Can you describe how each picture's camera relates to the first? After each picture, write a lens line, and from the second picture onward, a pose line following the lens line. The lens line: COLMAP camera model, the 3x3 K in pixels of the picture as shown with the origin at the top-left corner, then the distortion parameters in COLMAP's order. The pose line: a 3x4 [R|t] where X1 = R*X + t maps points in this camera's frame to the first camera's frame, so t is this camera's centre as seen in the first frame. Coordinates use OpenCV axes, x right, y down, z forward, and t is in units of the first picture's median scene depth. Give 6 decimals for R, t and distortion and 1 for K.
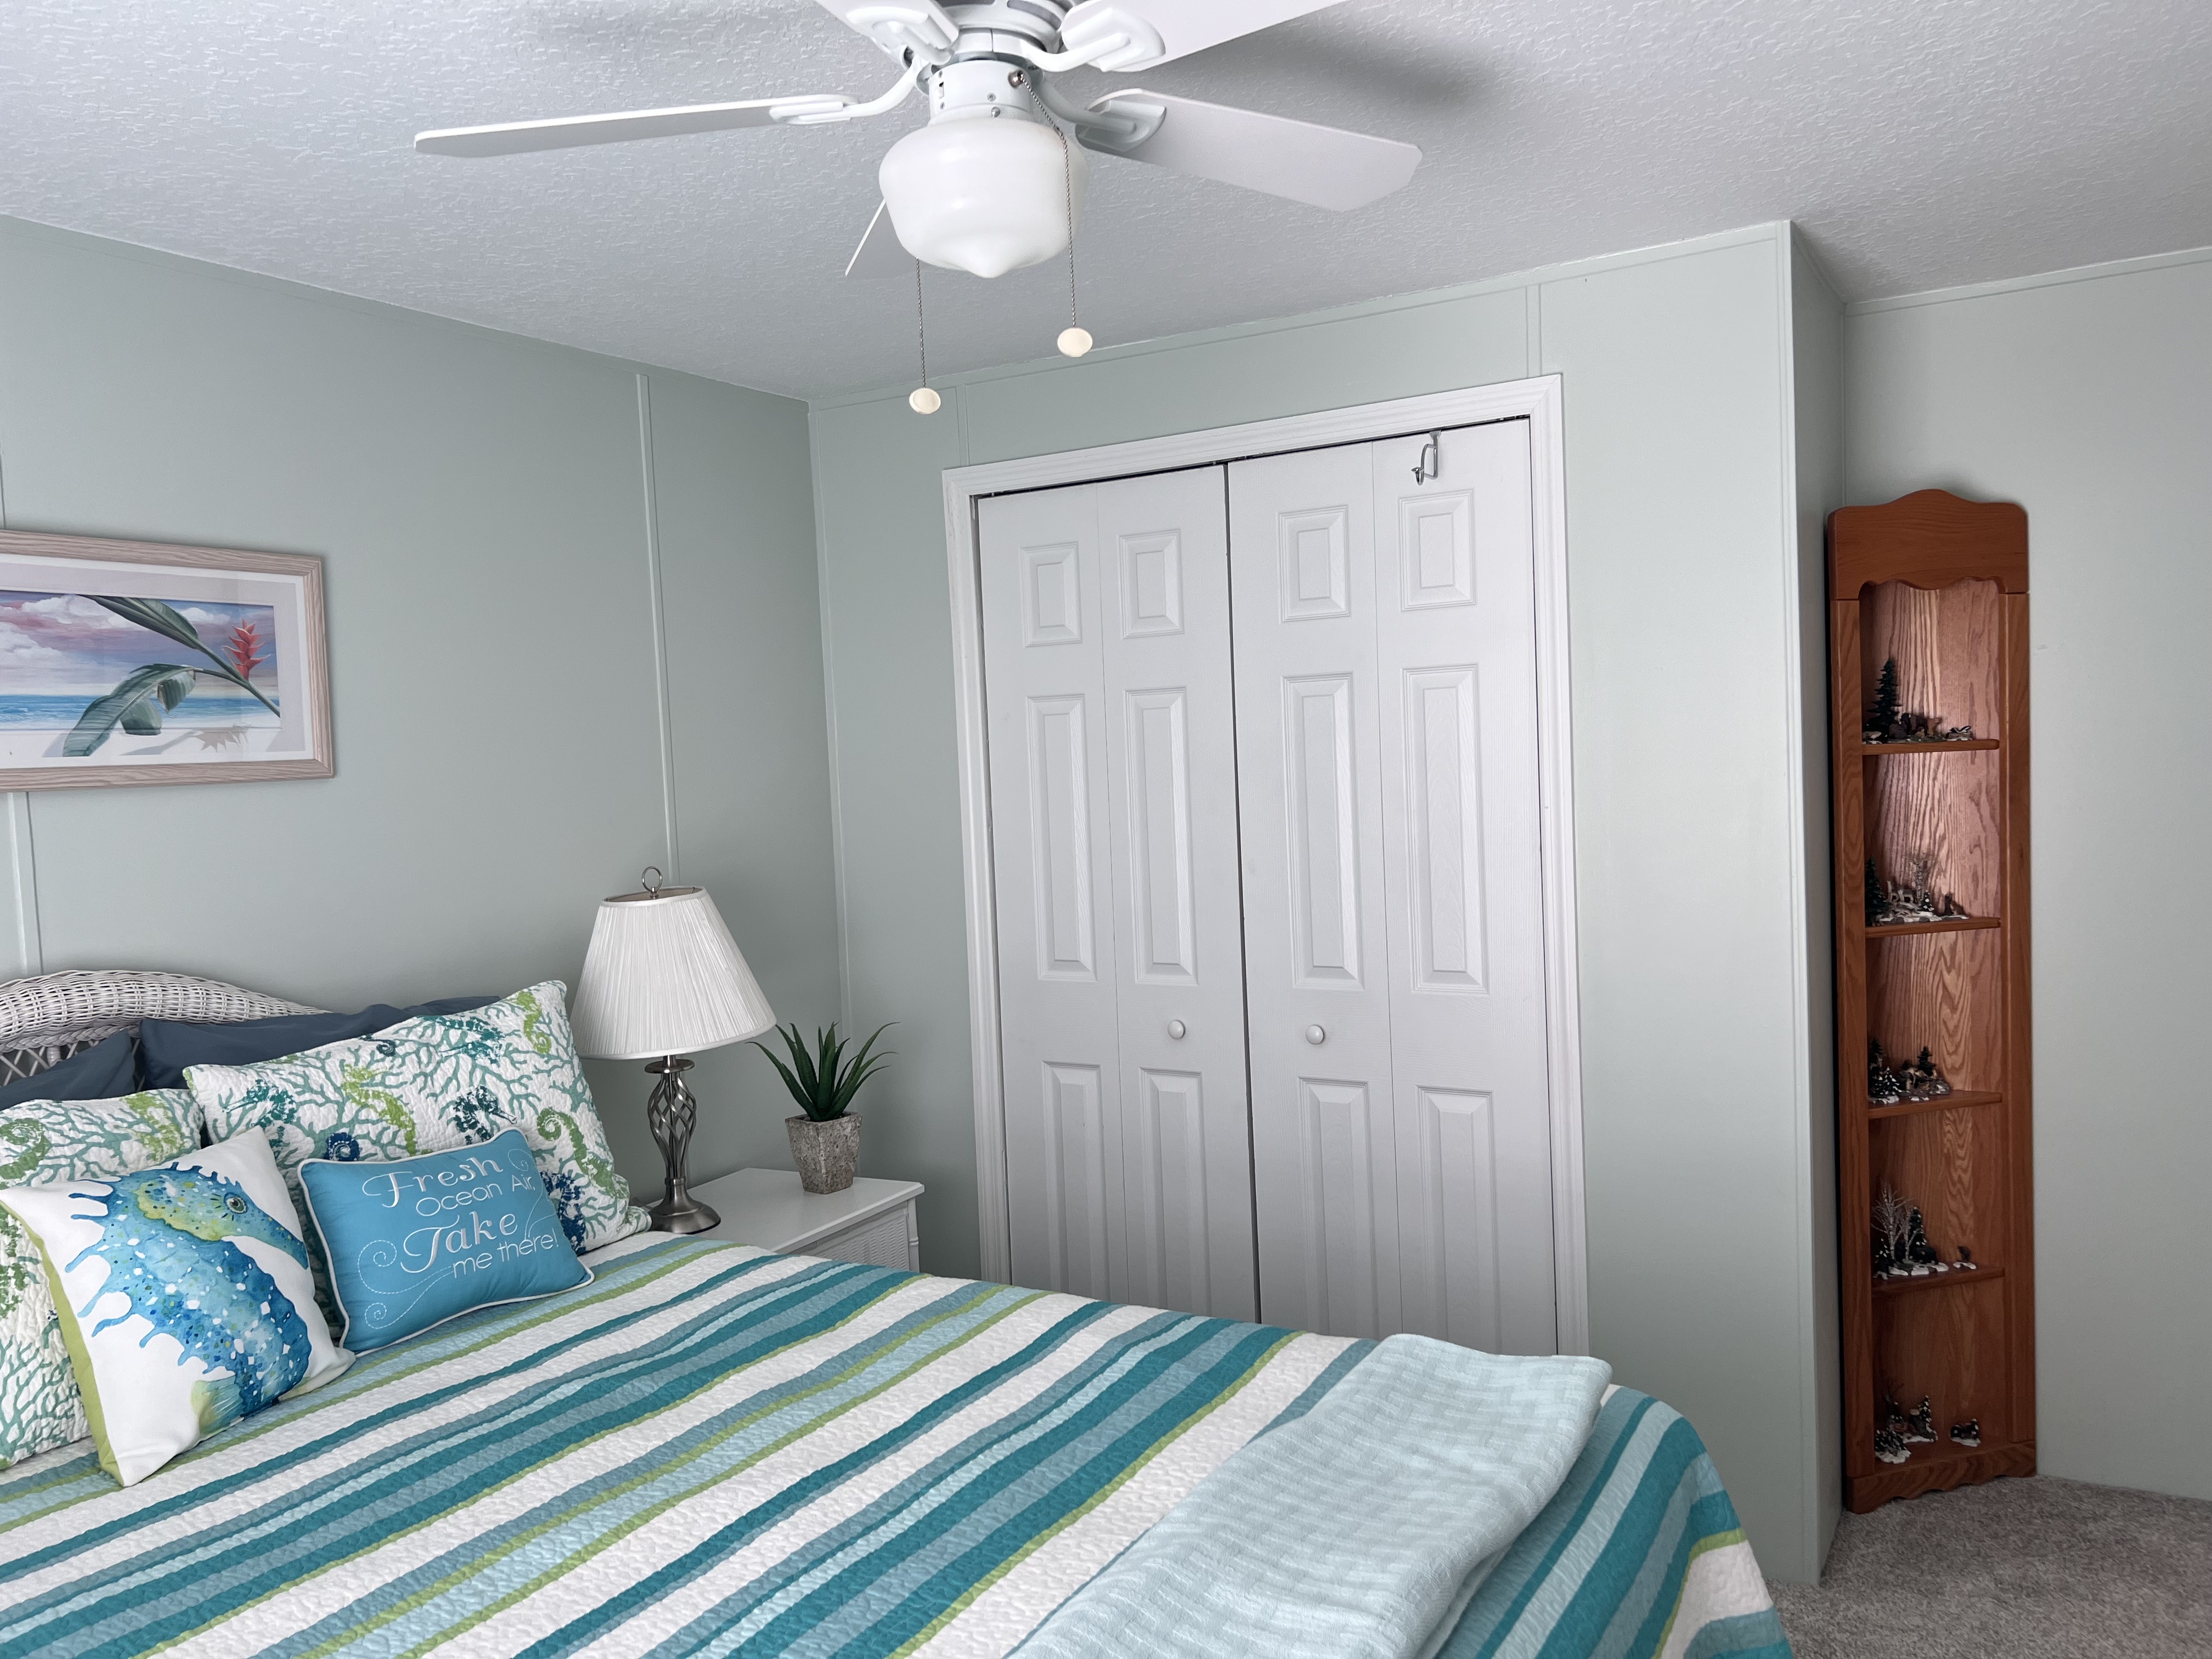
lens RADIAL K [[1664.4, 0, 1087.1], [0, 1664.4, 828.8], [0, 0, 1]] dist [0.016481, 0.000134]
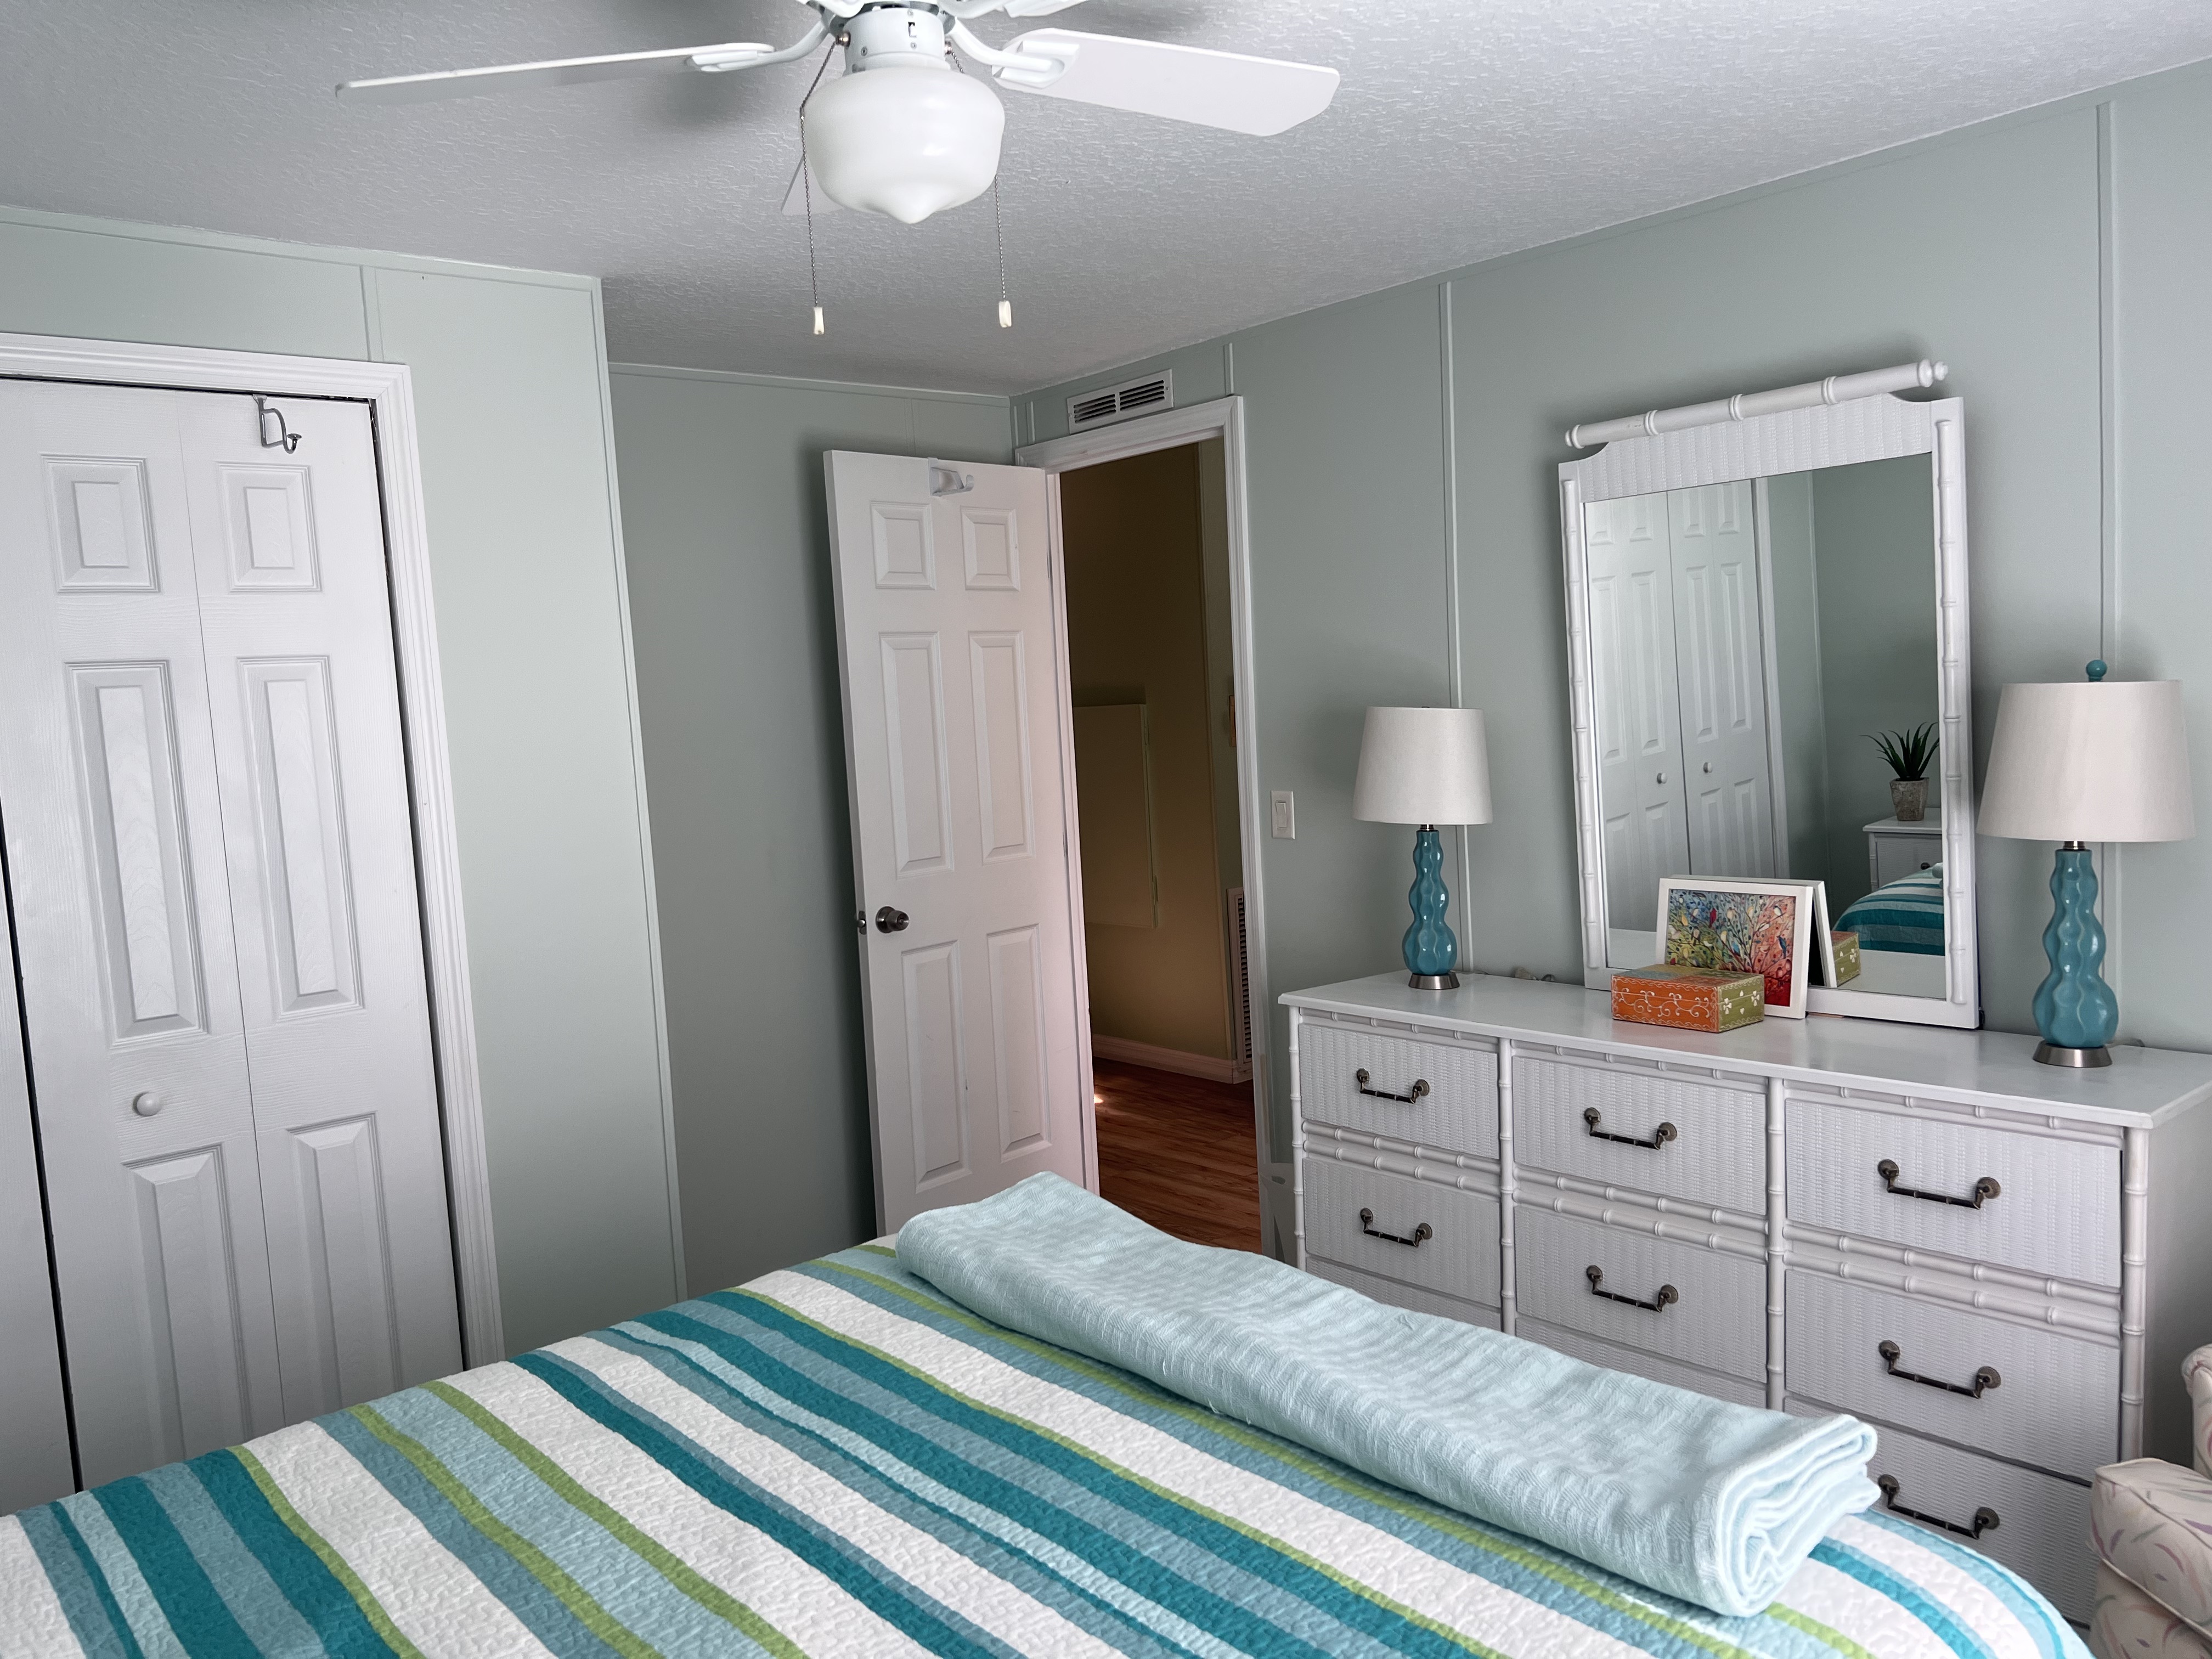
lens RADIAL K [[1664.4, 0, 1095.3], [0, 1664.4, 823.3], [0, 0, 1]] dist [0.016481, 0.000134]
pose [[0.325376, -0.057778, 0.943818, -0.632011], [0.096678, 0.994934, 0.027578, 0.011821], [-0.940630, 0.082273, 0.329313, 0.368682]]
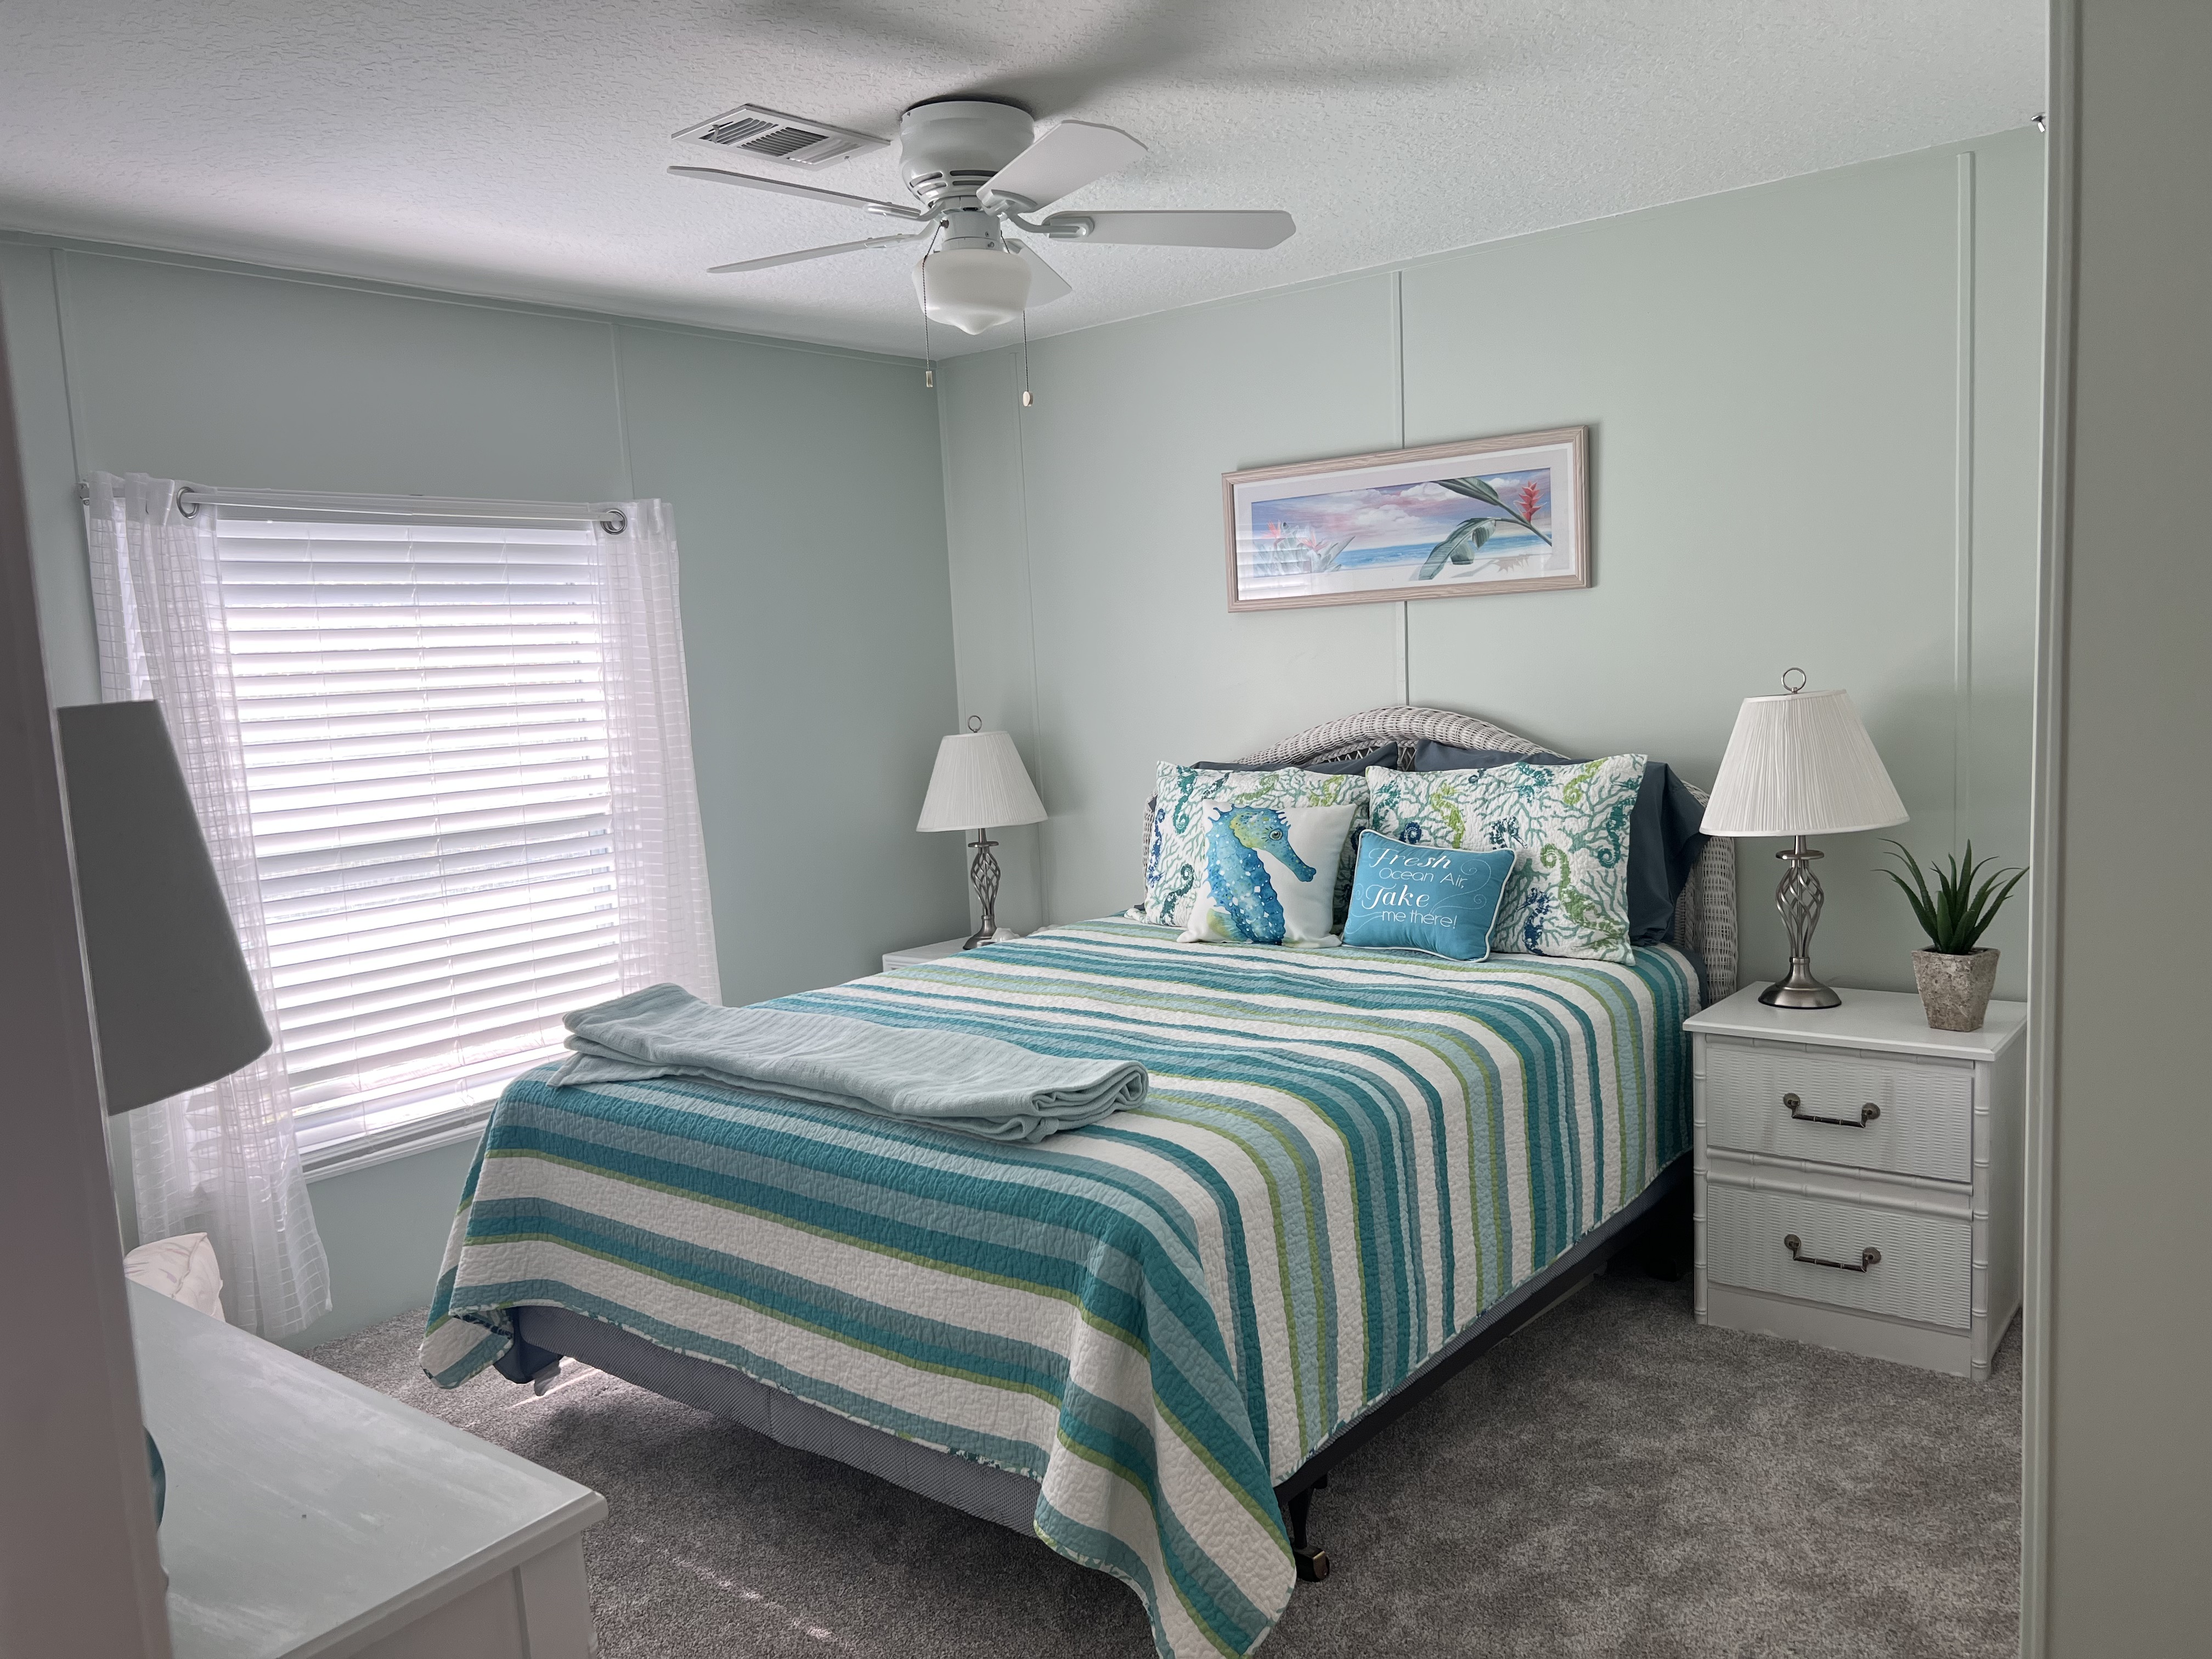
lens RADIAL K [[1664.4, 0, 1100.6], [0, 1664.4, 838.3], [0, 0, 1]] dist [0.016481, 0.000134]
pose [[-0.144348, 0.160929, -0.976353, 1.073698], [0.008696, 0.986855, 0.161374, -0.056981], [0.989489, 0.014804, -0.143850, 0.876529]]
